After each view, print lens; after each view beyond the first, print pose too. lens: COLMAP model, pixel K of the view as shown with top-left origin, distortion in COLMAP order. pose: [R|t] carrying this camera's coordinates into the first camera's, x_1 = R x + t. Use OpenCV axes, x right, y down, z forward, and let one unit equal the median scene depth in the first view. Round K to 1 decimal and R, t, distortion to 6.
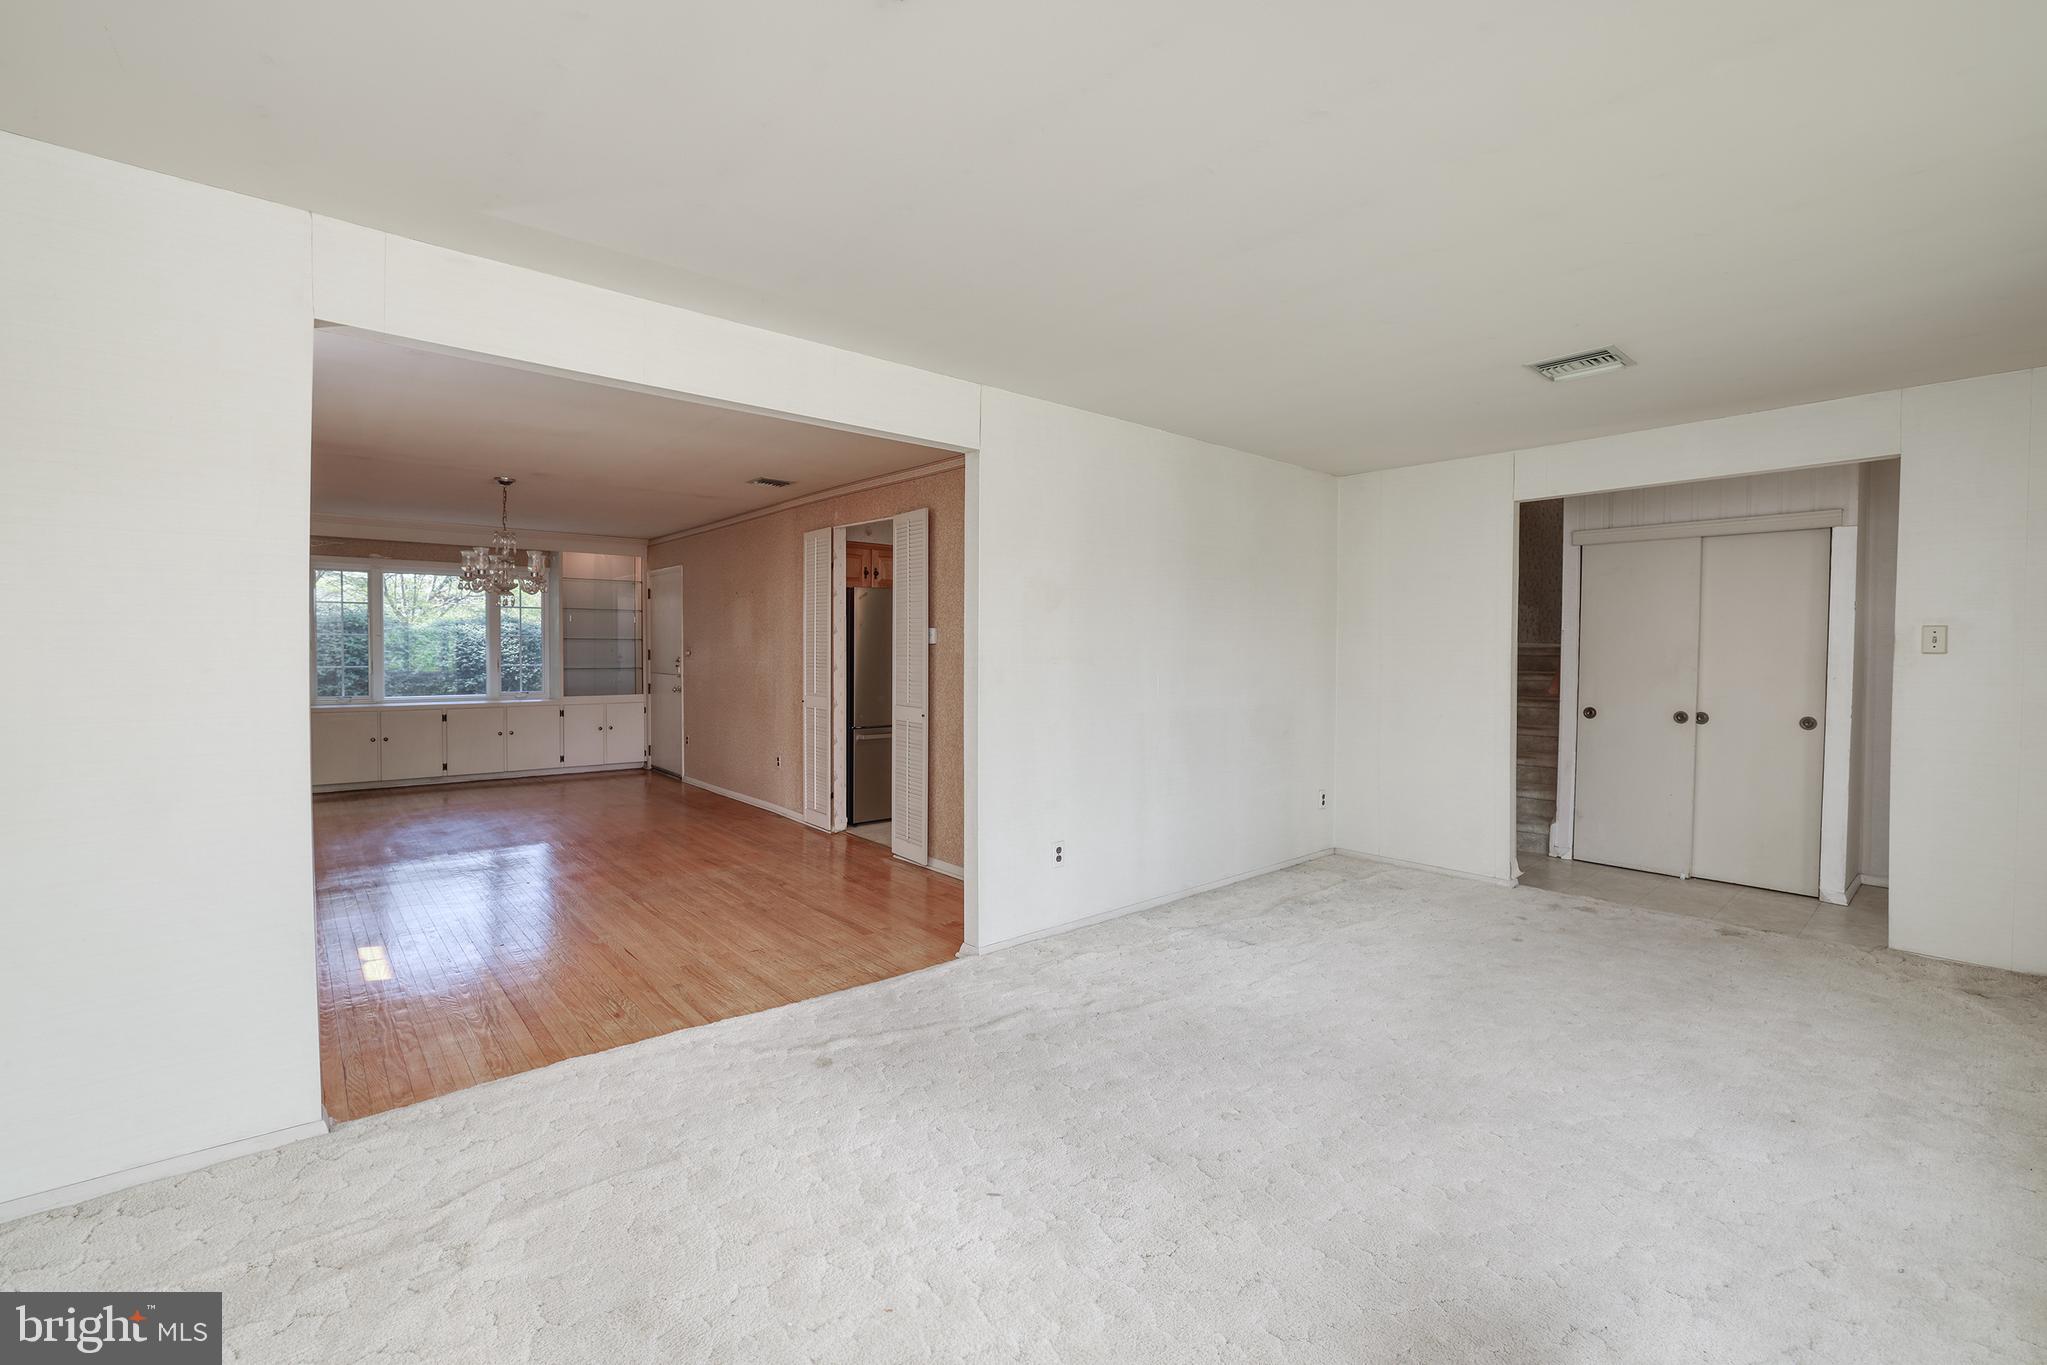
lens RADIAL K [[871.9, 0, 1010.7], [0, 871.9, 667.6], [0, 0, 1]] dist [-0.048943, 0.016071]
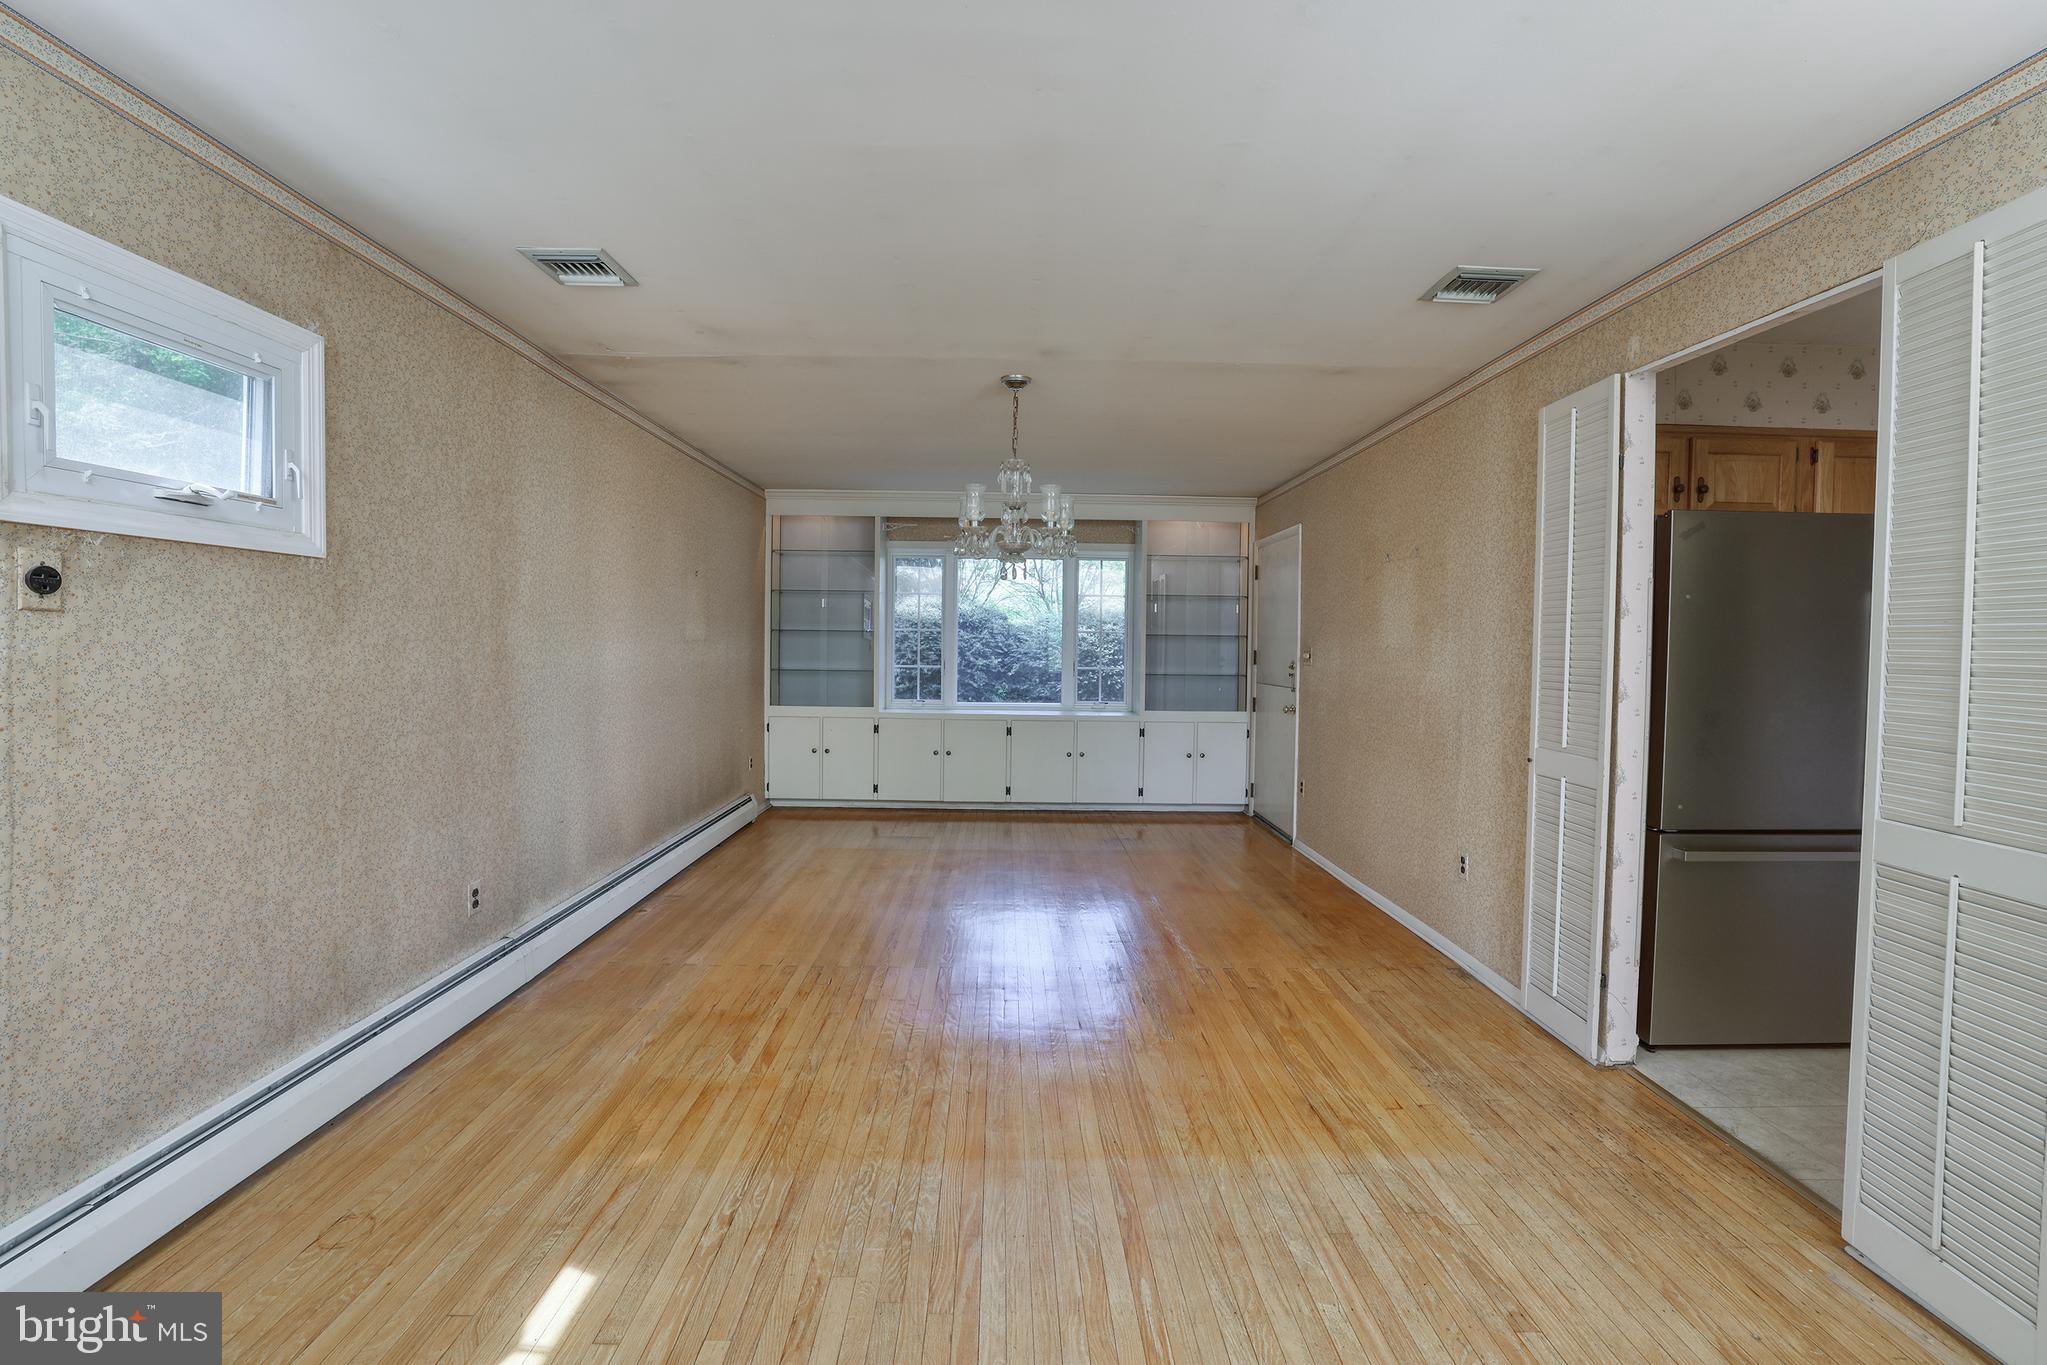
lens RADIAL K [[871.9, 0, 1010.7], [0, 871.9, 667.6], [0, 0, 1]] dist [-0.048943, 0.016071]
pose [[0.764901, 0.020998, -0.643806, -0.123618], [-0.022749, 0.999726, 0.005578, -0.006816], [0.643746, 0.010379, 0.765169, 0.362048]]
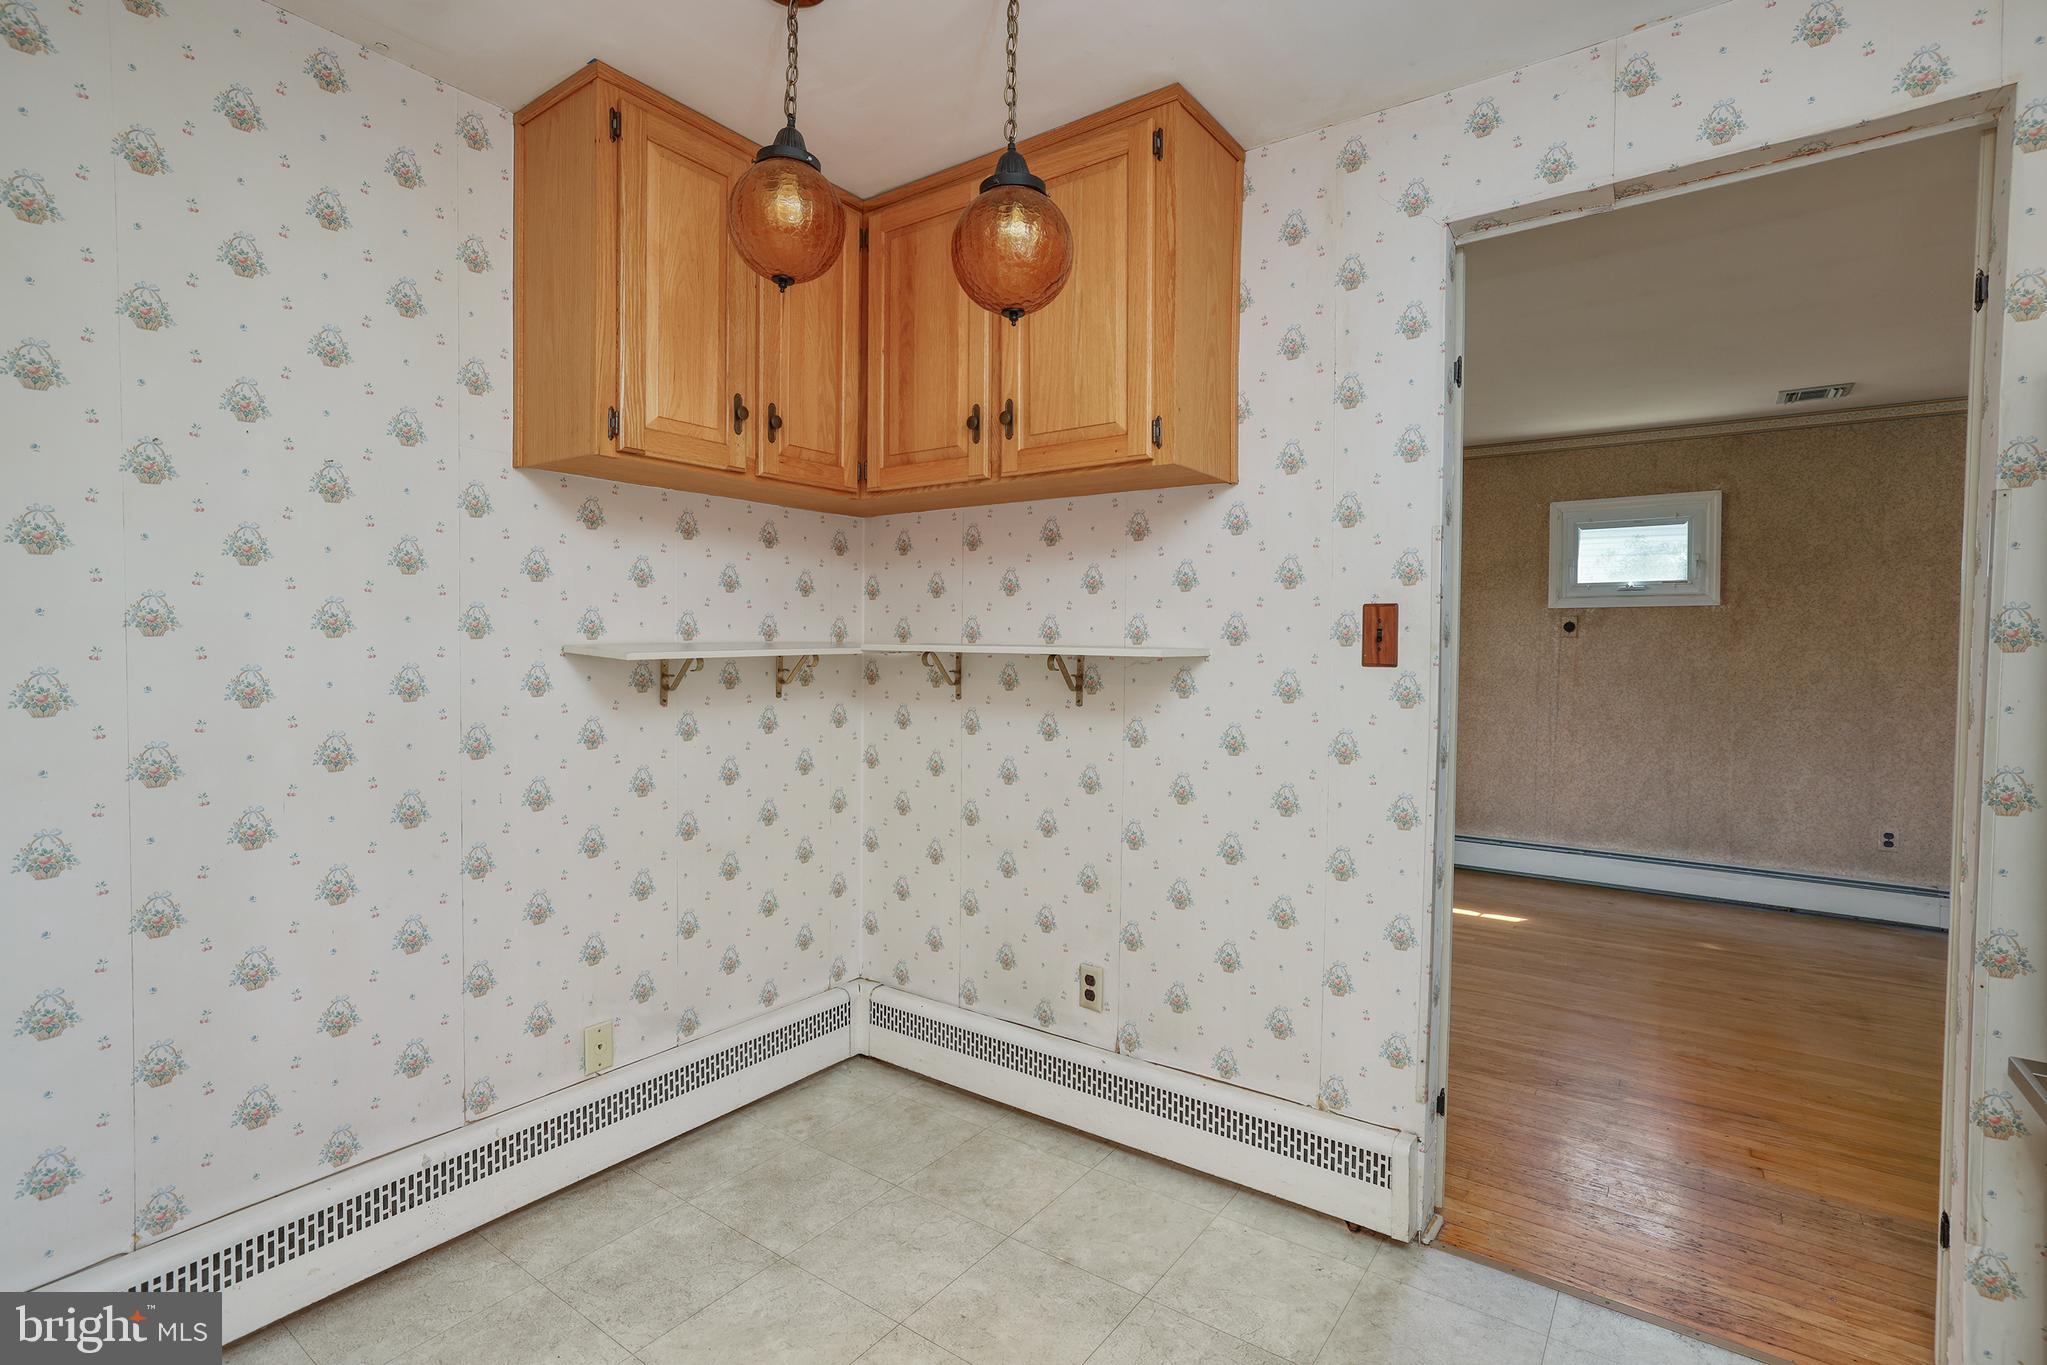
lens RADIAL K [[949.2, 0, 1023.5], [0, 949.2, 682.5], [0, 0, 1]] dist [-0.001591, -0.000187]
pose [[-0.972922, -0.005560, -0.231067, 0.086473], [-0.020471, 0.997855, 0.062183, -0.016067], [0.230226, 0.065229, -0.970949, 0.915283]]
